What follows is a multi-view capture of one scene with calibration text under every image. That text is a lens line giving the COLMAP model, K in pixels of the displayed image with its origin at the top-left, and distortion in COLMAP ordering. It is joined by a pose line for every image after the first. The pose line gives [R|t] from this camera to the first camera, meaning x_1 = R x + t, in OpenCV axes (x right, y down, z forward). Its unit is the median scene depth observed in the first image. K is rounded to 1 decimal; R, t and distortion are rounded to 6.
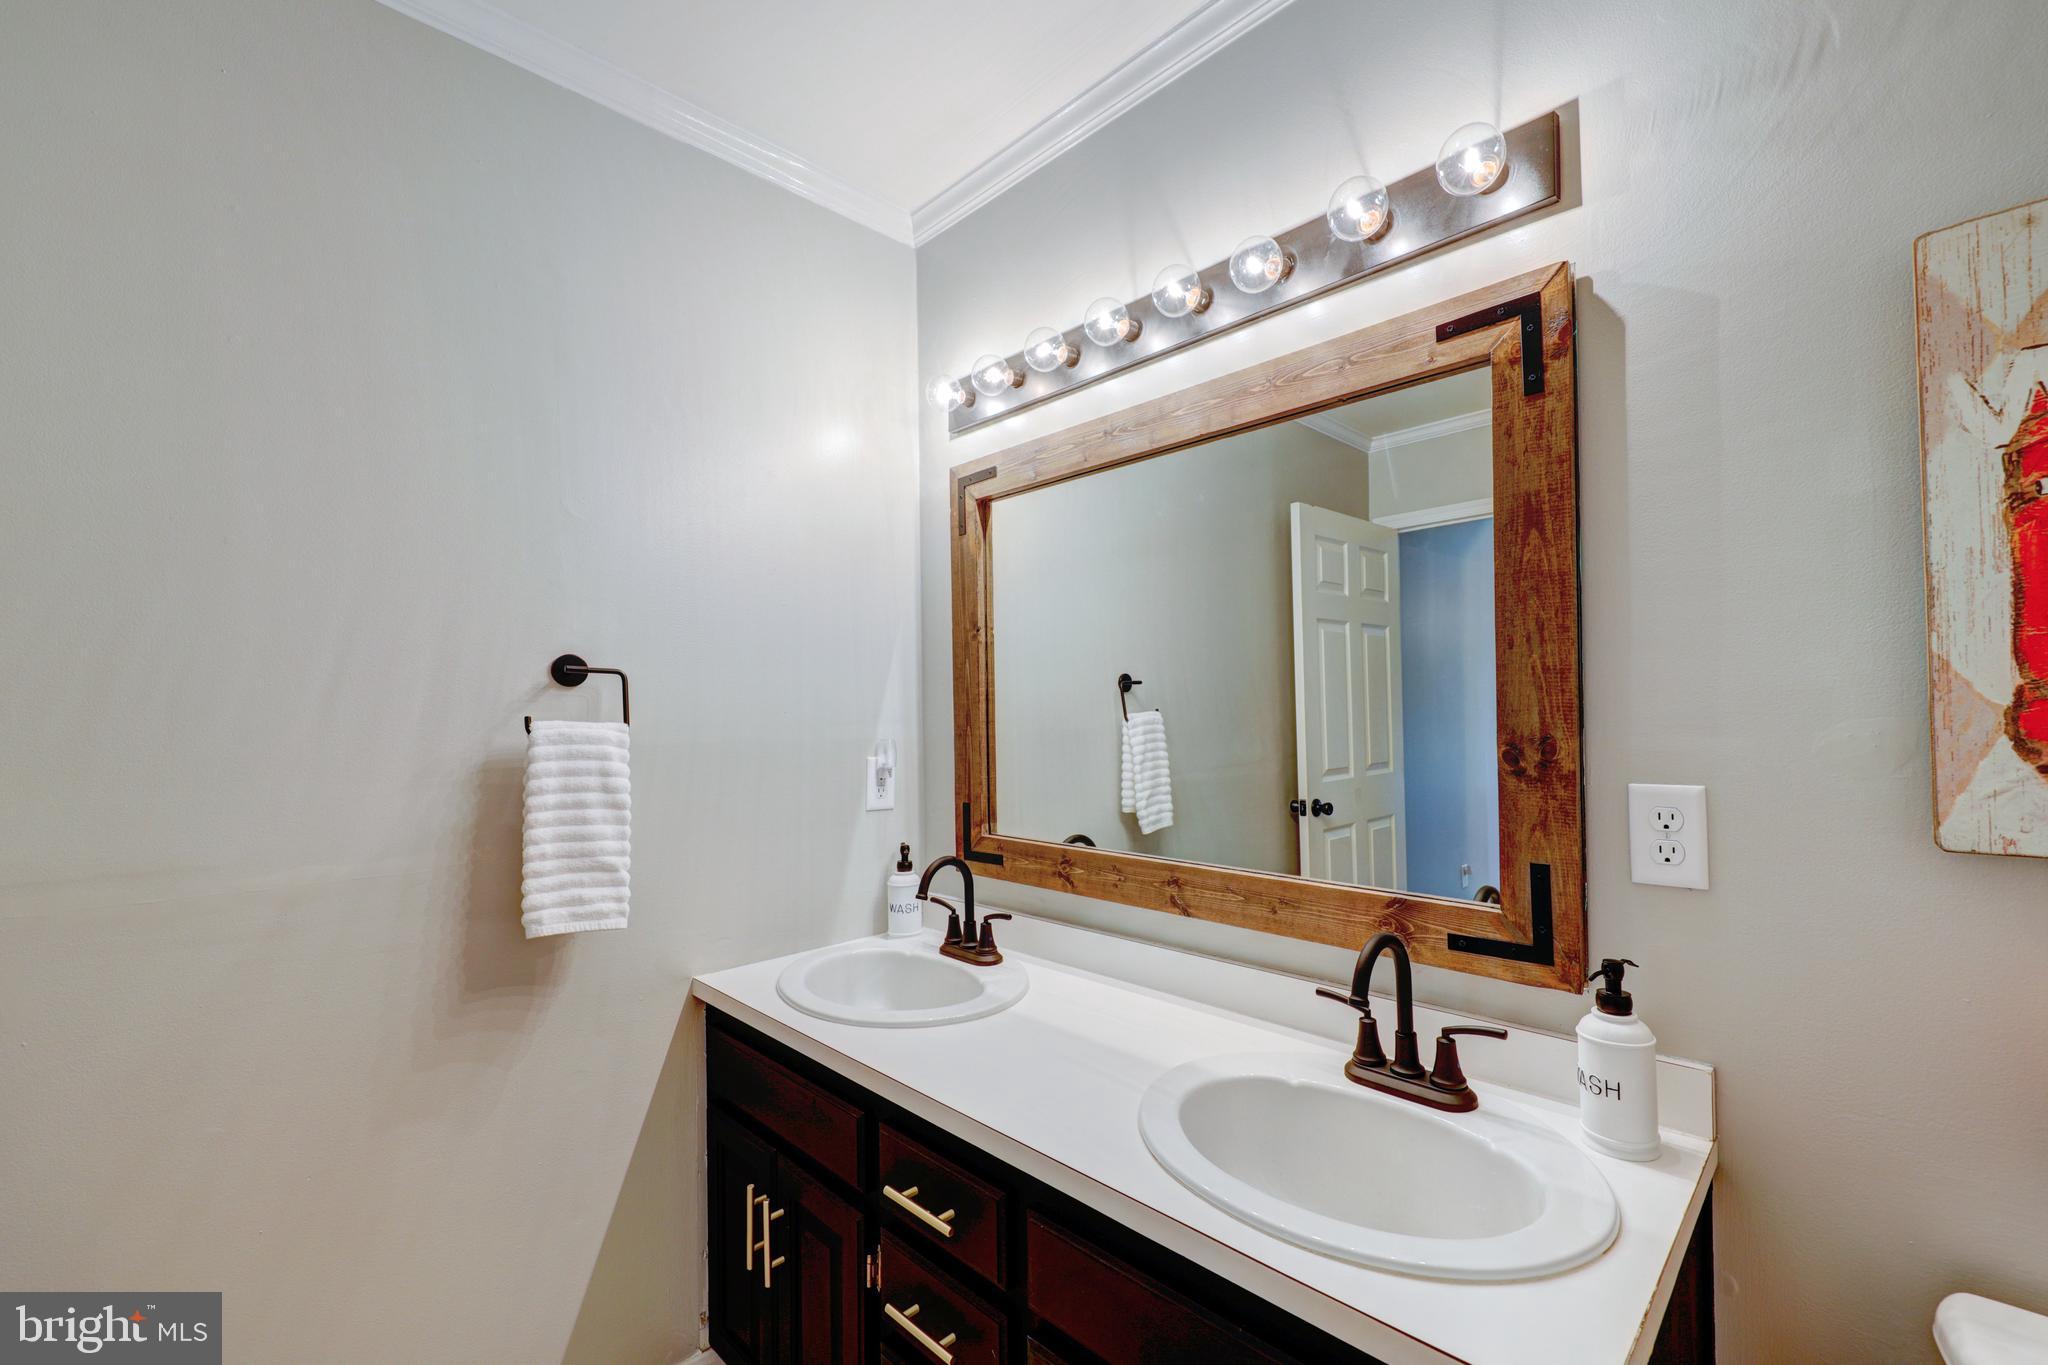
lens RADIAL K [[868.9, 0, 1024.0], [0, 868.9, 685.1], [0, 0, 1]] dist [-0.016591, -0.000690]
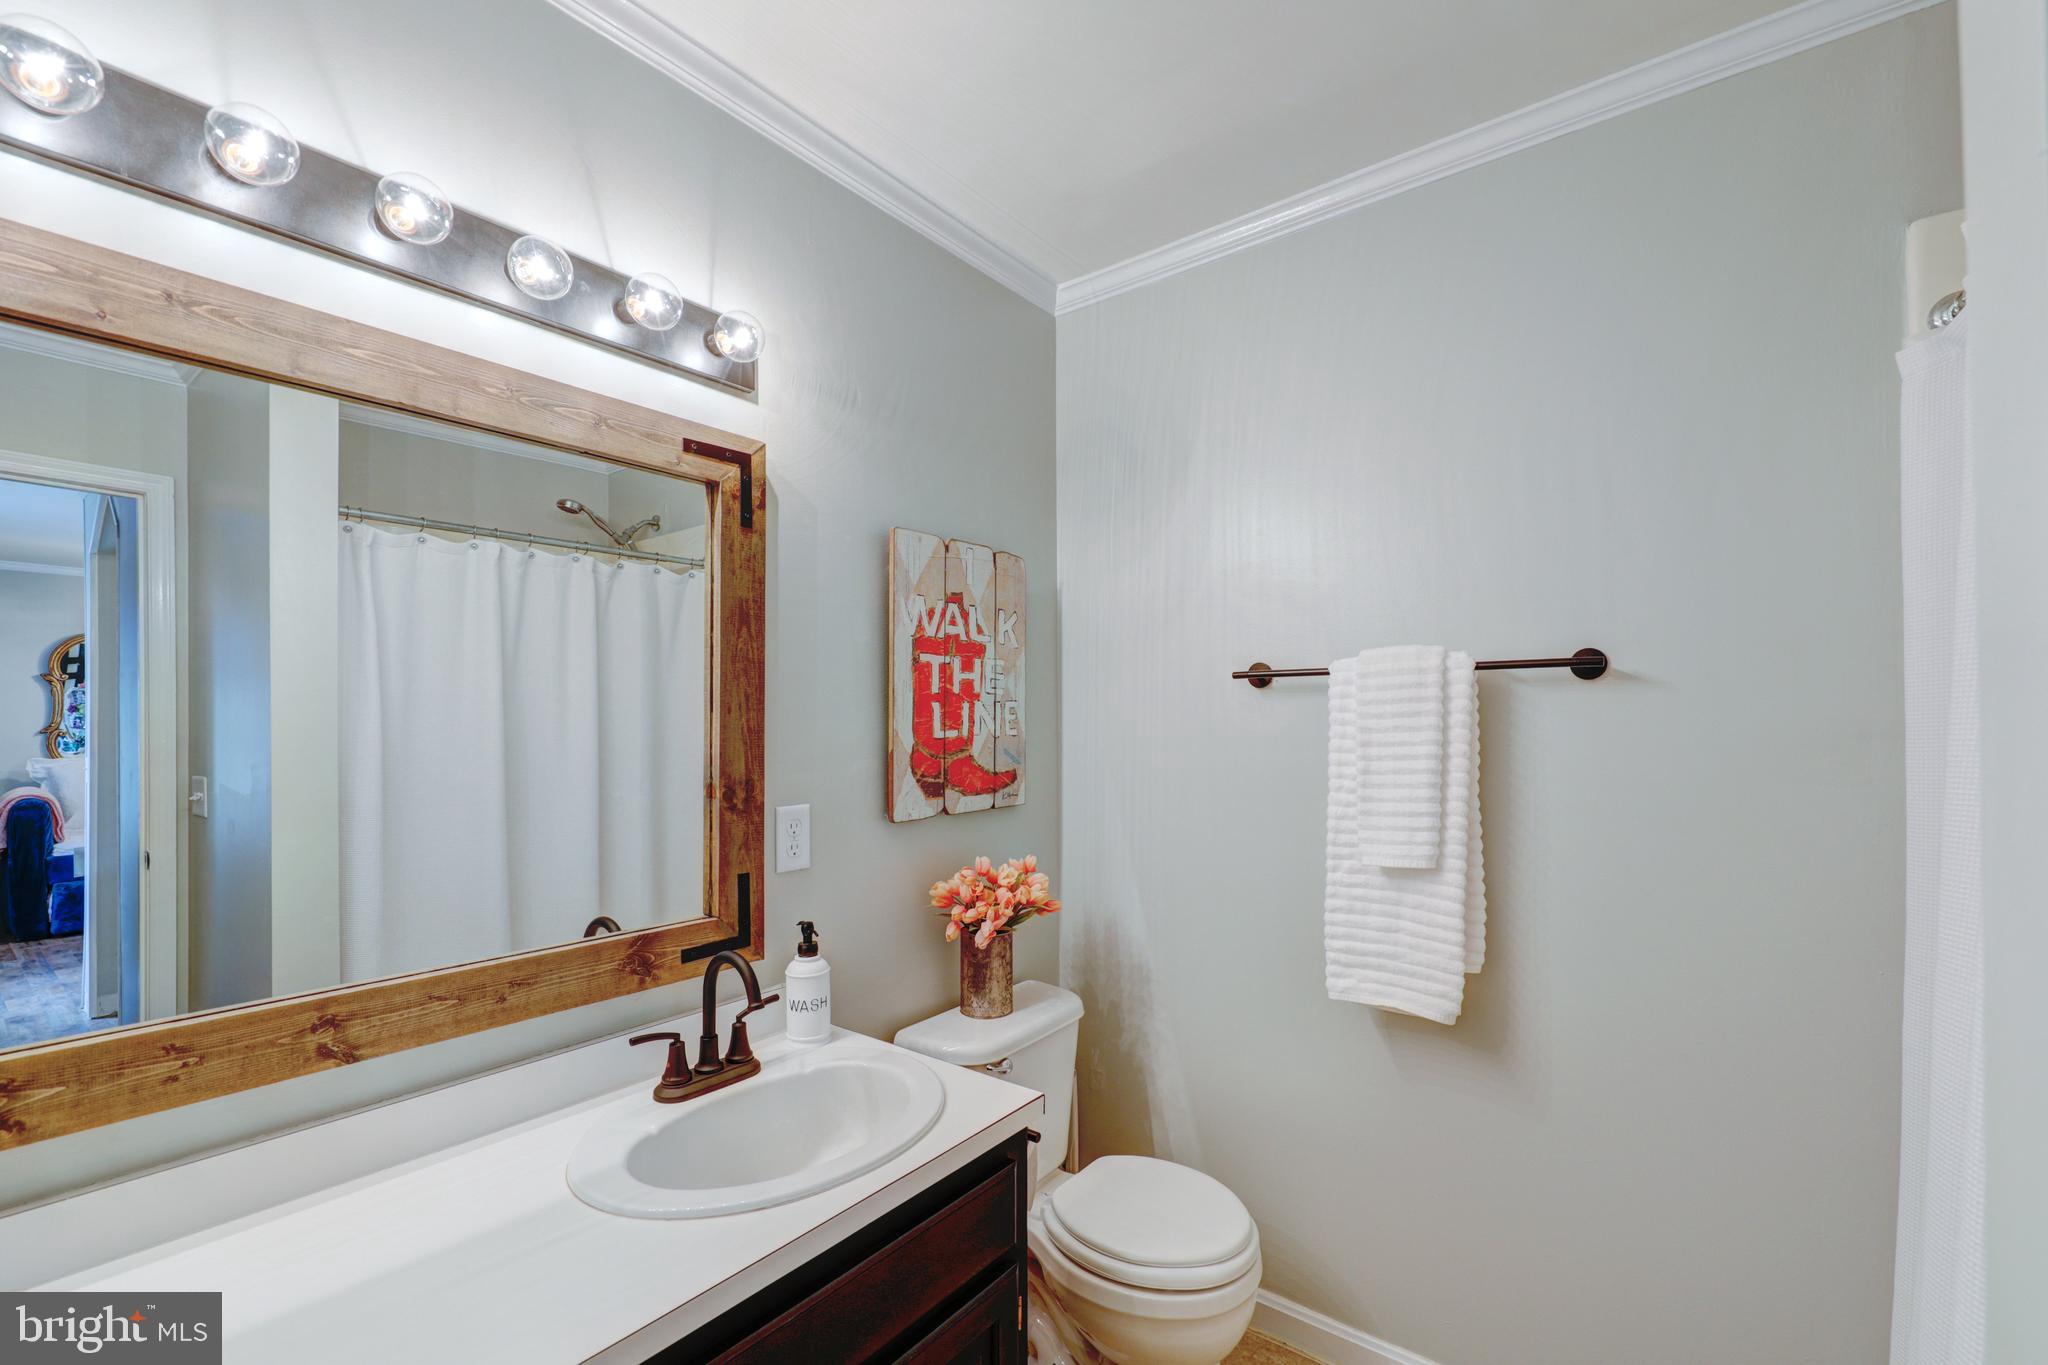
lens RADIAL K [[868.9, 0, 1018.6], [0, 868.9, 732.5], [0, 0, 1]] dist [-0.016591, -0.000690]
pose [[-0.161287, 0.023438, 0.986629, -0.810390], [-0.001730, 0.999710, -0.024032, 0.017901], [-0.986906, -0.005583, -0.161200, 0.786837]]
